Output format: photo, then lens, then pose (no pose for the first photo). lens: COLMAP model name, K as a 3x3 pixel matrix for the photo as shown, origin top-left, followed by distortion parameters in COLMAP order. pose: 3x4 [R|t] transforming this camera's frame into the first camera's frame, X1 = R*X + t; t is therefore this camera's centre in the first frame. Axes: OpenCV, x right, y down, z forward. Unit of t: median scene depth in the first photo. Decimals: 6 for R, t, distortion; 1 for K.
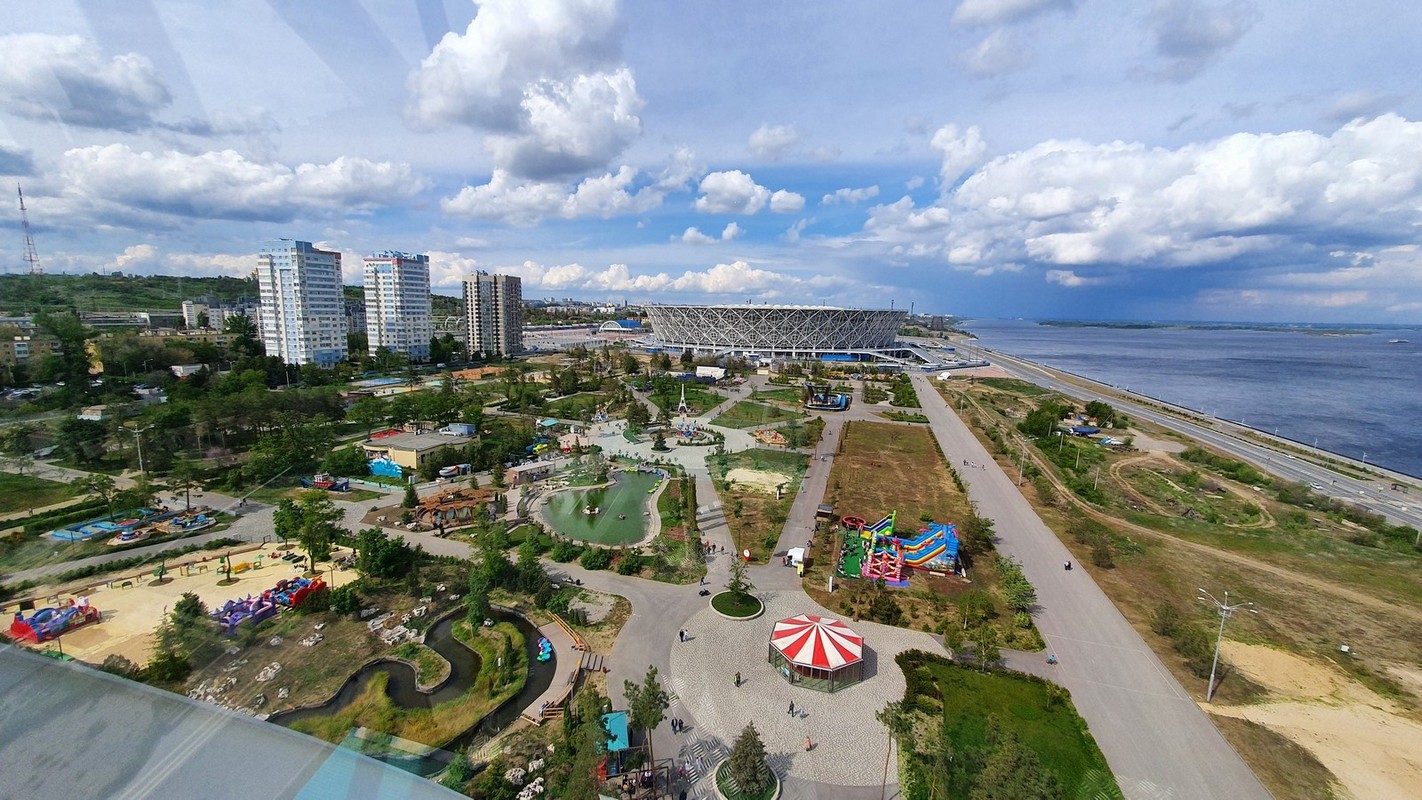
lens RADIAL K [[567.8, 0, 711.1], [0, 567.8, 401.4], [0, 0, 1]] dist [0.003359, -0.000166]
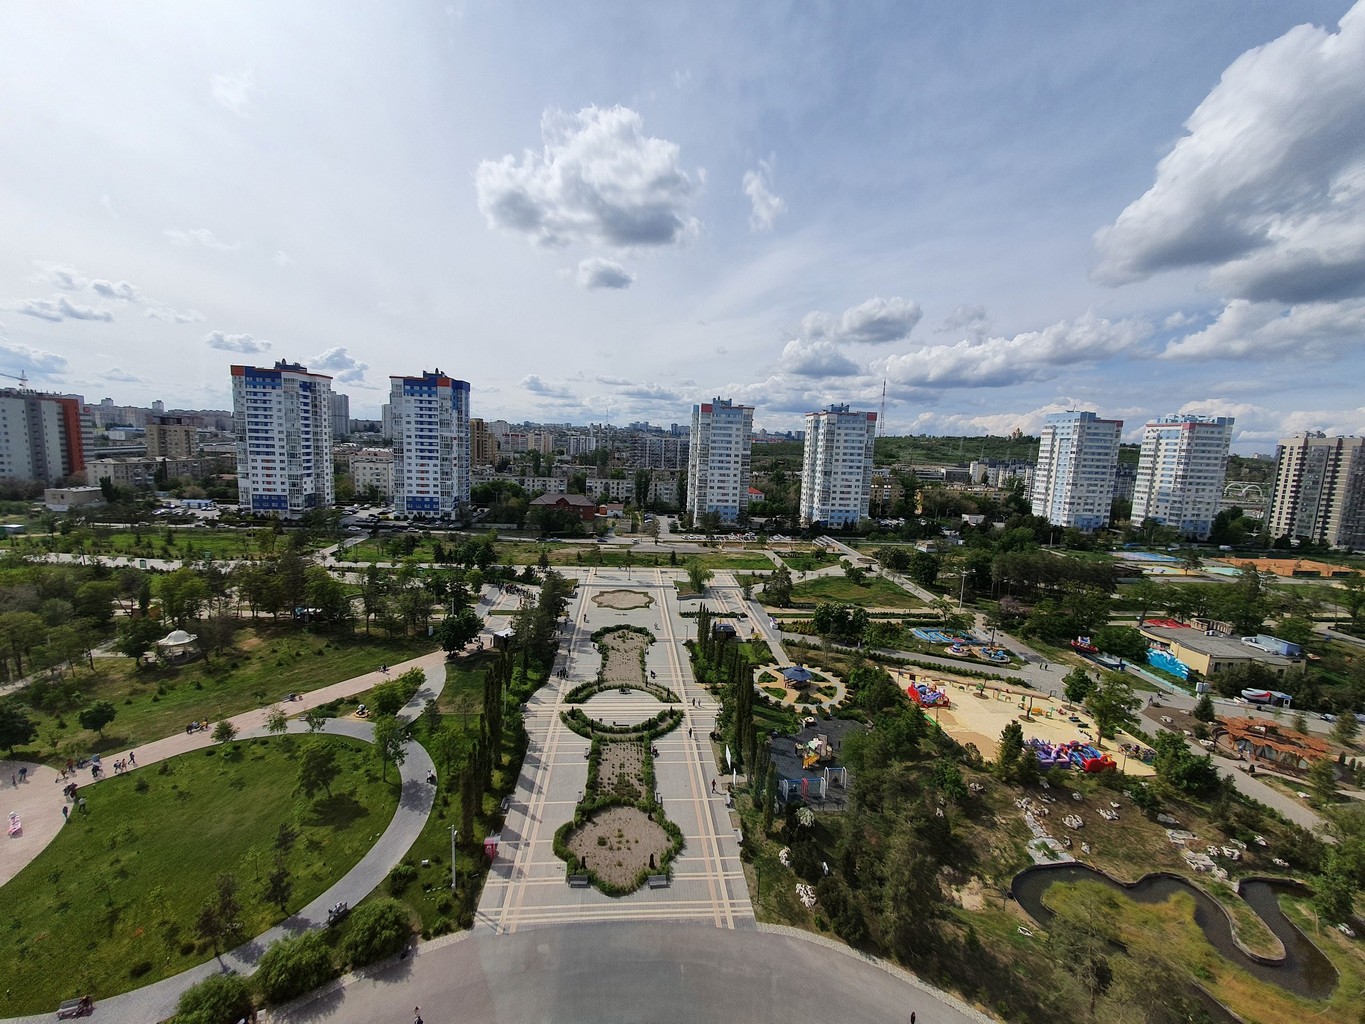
lens RADIAL K [[543.8, 0, 675.3], [0, 543.8, 512.9], [0, 0, 1]] dist [-0.001227, 0.000160]
pose [[0.343533, 0.112117, -0.932424, -0.043046], [-0.180165, 0.982275, 0.051733, -0.029508], [0.921697, 0.150218, 0.357643, -0.126392]]
